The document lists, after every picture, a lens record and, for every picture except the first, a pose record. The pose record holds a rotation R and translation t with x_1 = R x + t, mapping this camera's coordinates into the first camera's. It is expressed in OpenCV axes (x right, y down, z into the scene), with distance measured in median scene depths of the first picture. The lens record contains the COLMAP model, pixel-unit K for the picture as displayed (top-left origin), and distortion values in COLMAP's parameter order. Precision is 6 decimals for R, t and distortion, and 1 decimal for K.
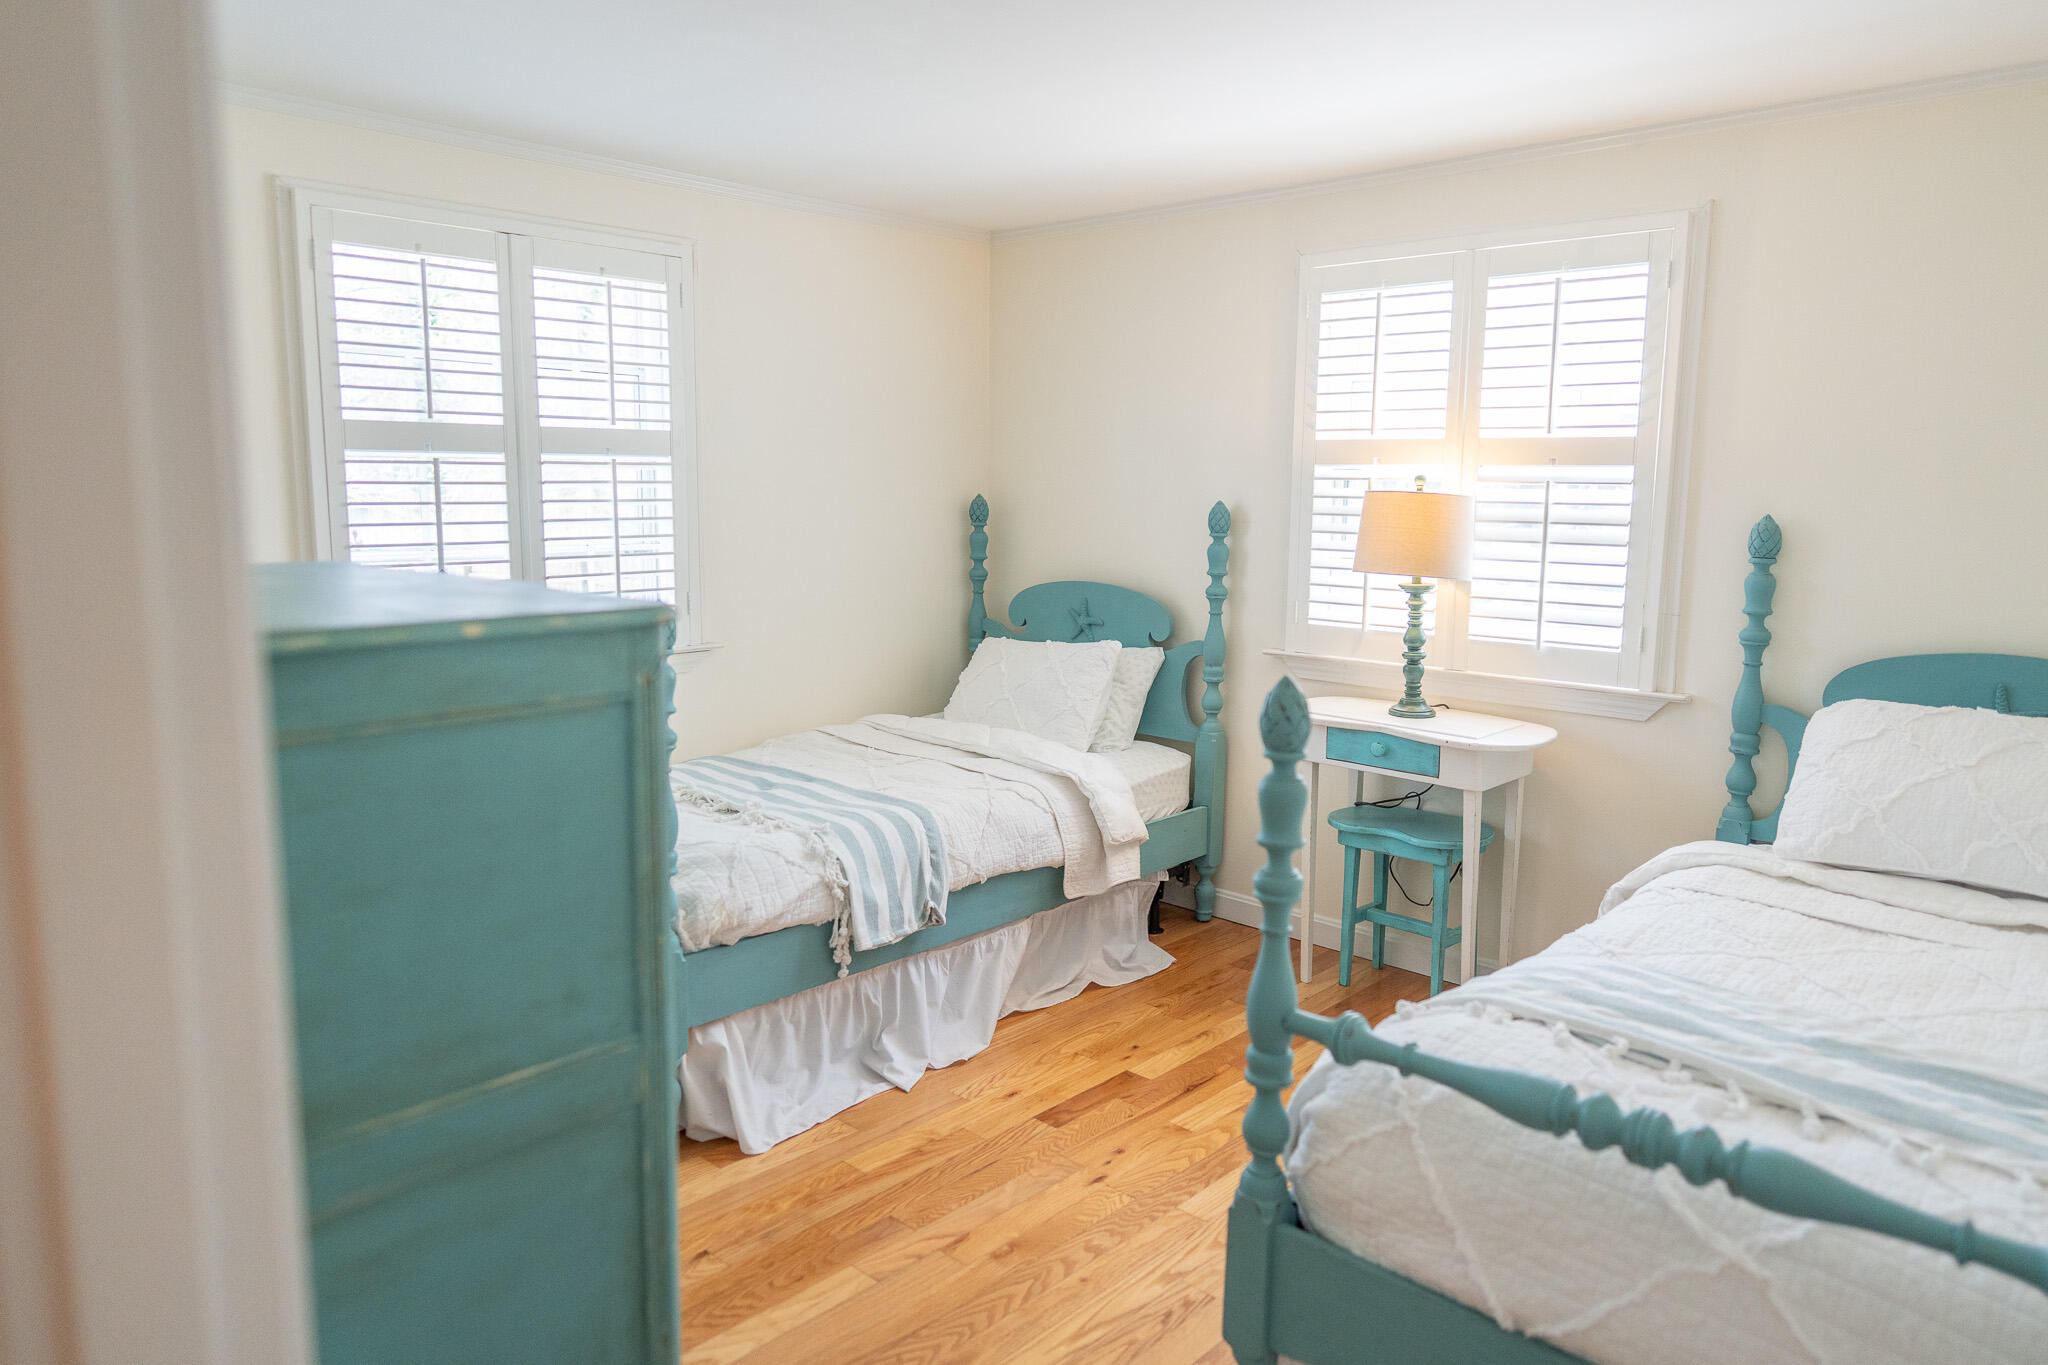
lens RADIAL K [[1352.7, 0, 1033.5], [0, 1352.7, 688.2], [0, 0, 1]] dist [-0.004468, -0.000238]
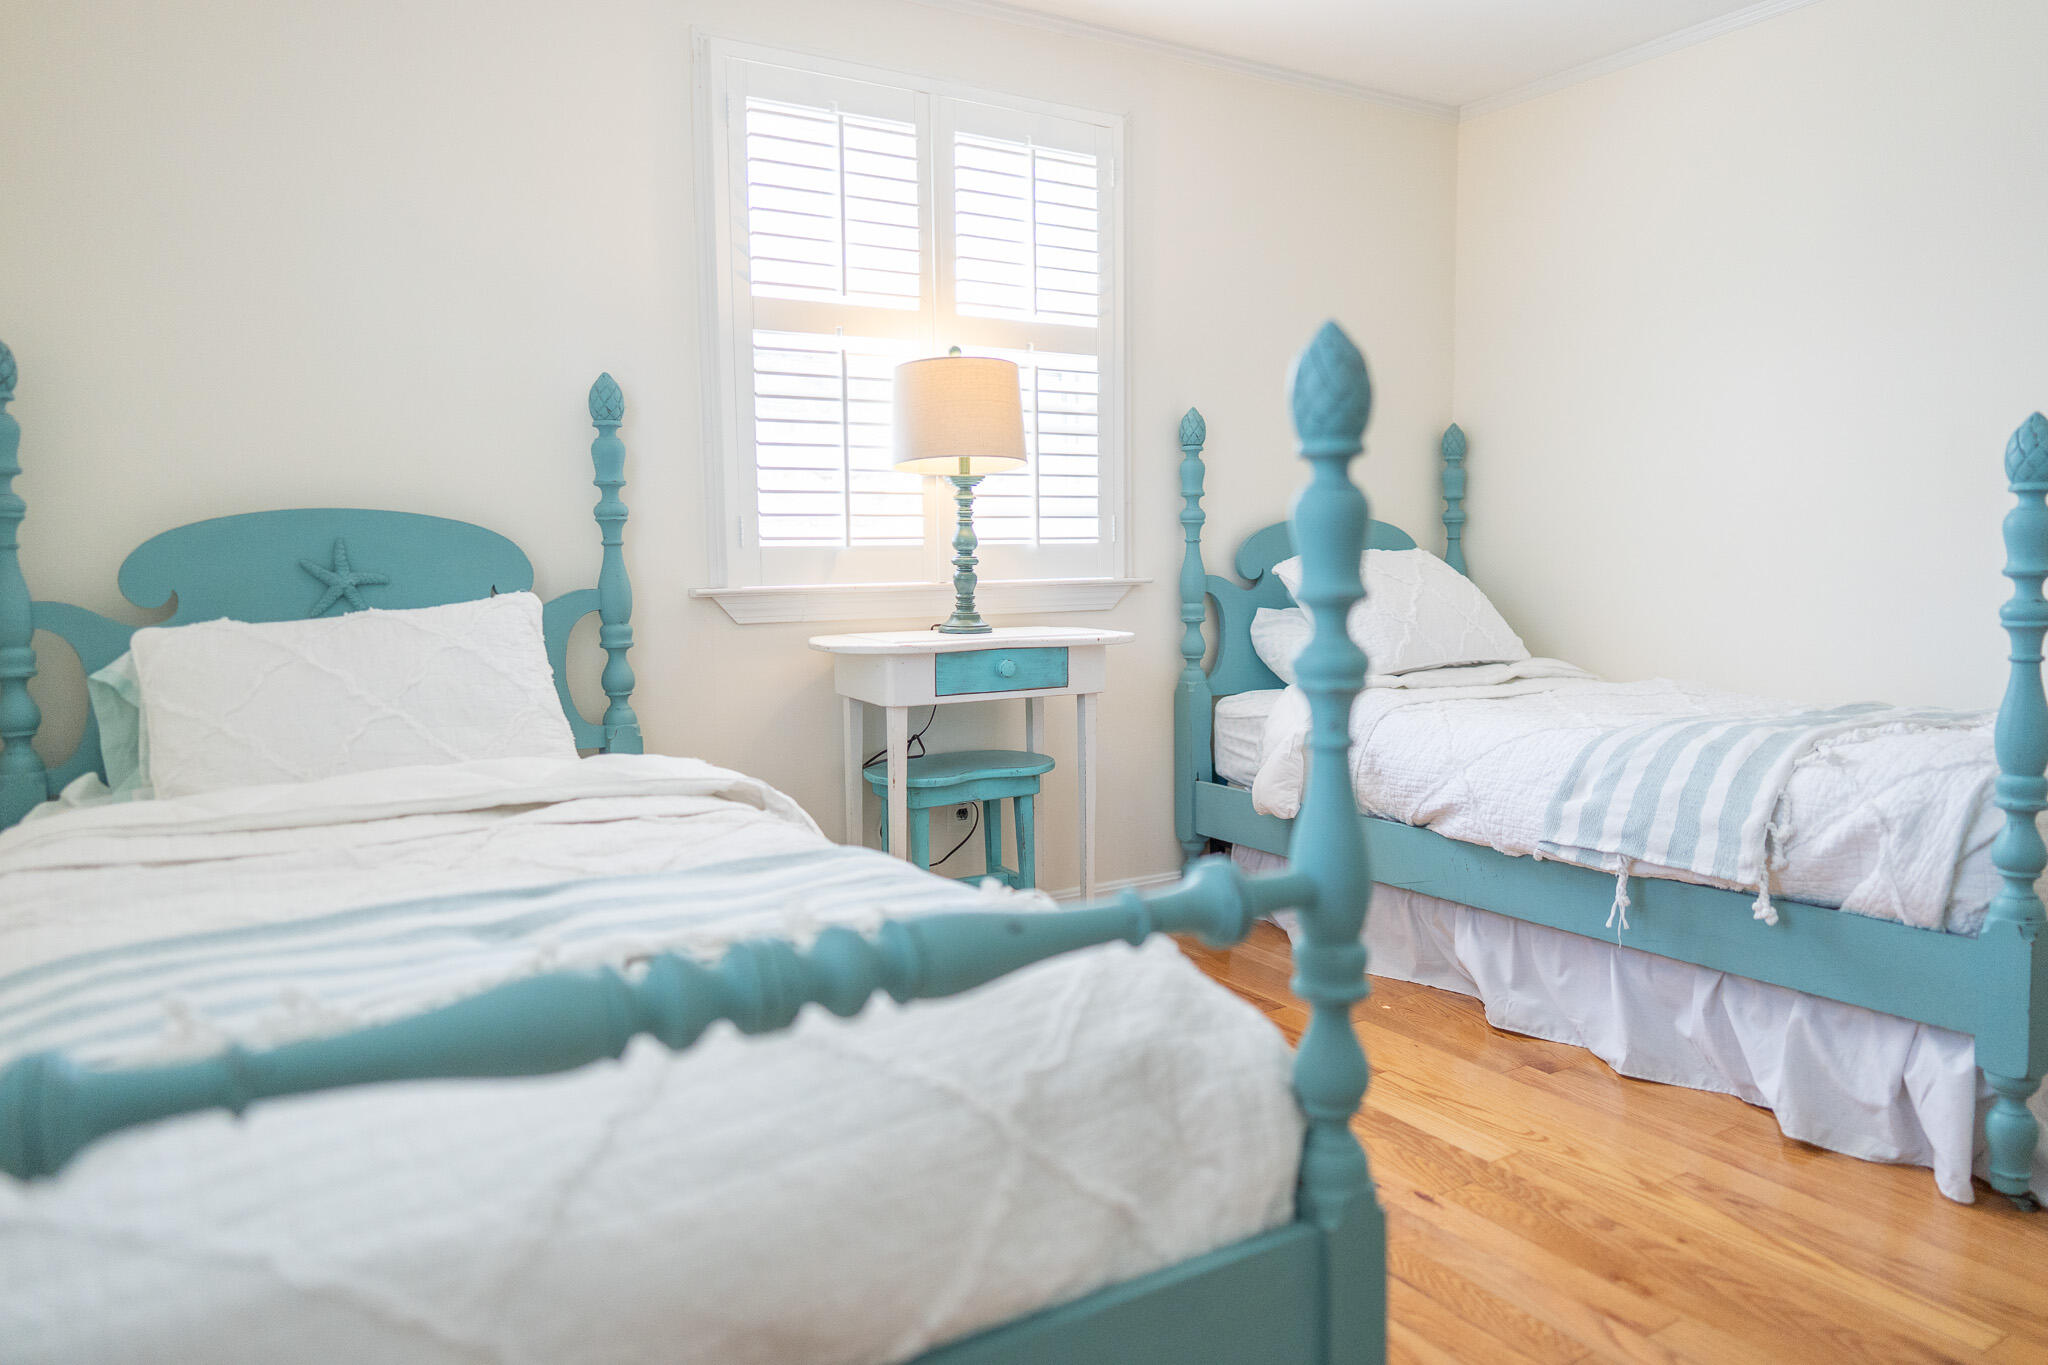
lens RADIAL K [[1352.7, 0, 1033.5], [0, 1352.7, 688.2], [0, 0, 1]] dist [-0.004468, -0.000238]
pose [[0.263925, -0.113247, 0.957872, -0.525285], [0.164211, 0.983861, 0.071074, 0.000912], [-0.950462, 0.138535, 0.278262, 0.734947]]
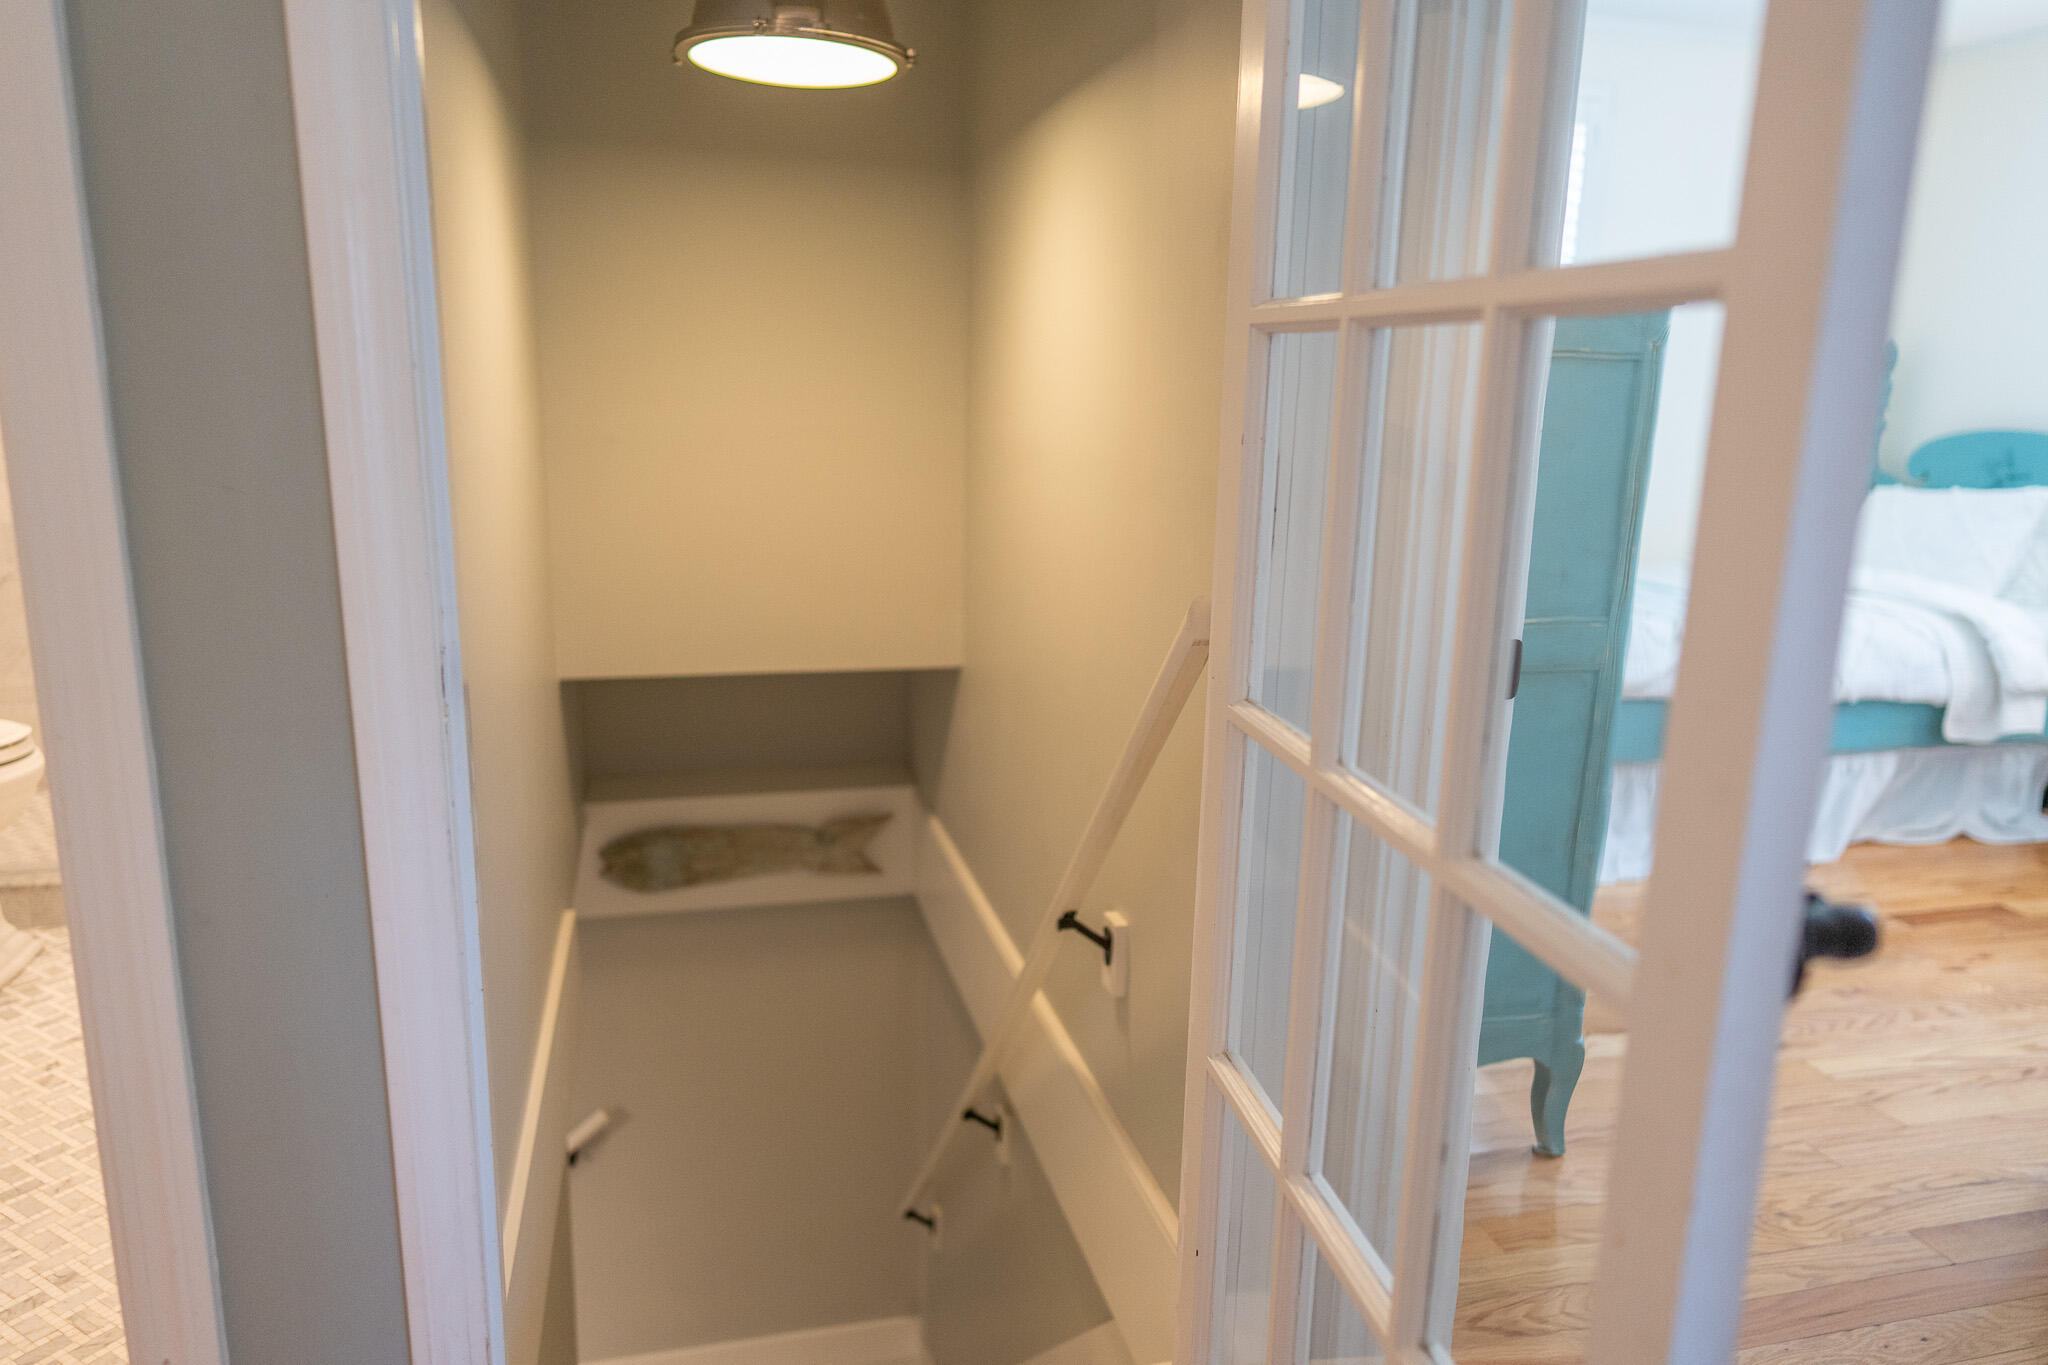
lens RADIAL K [[1352.7, 0, 1033.5], [0, 1352.7, 688.2], [0, 0, 1]] dist [-0.004468, -0.000238]
pose [[0.841370, 0.124865, -0.525837, -0.022270], [-0.094418, 0.991942, 0.084471, 0.103201], [0.532148, -0.021422, 0.846381, -0.169356]]
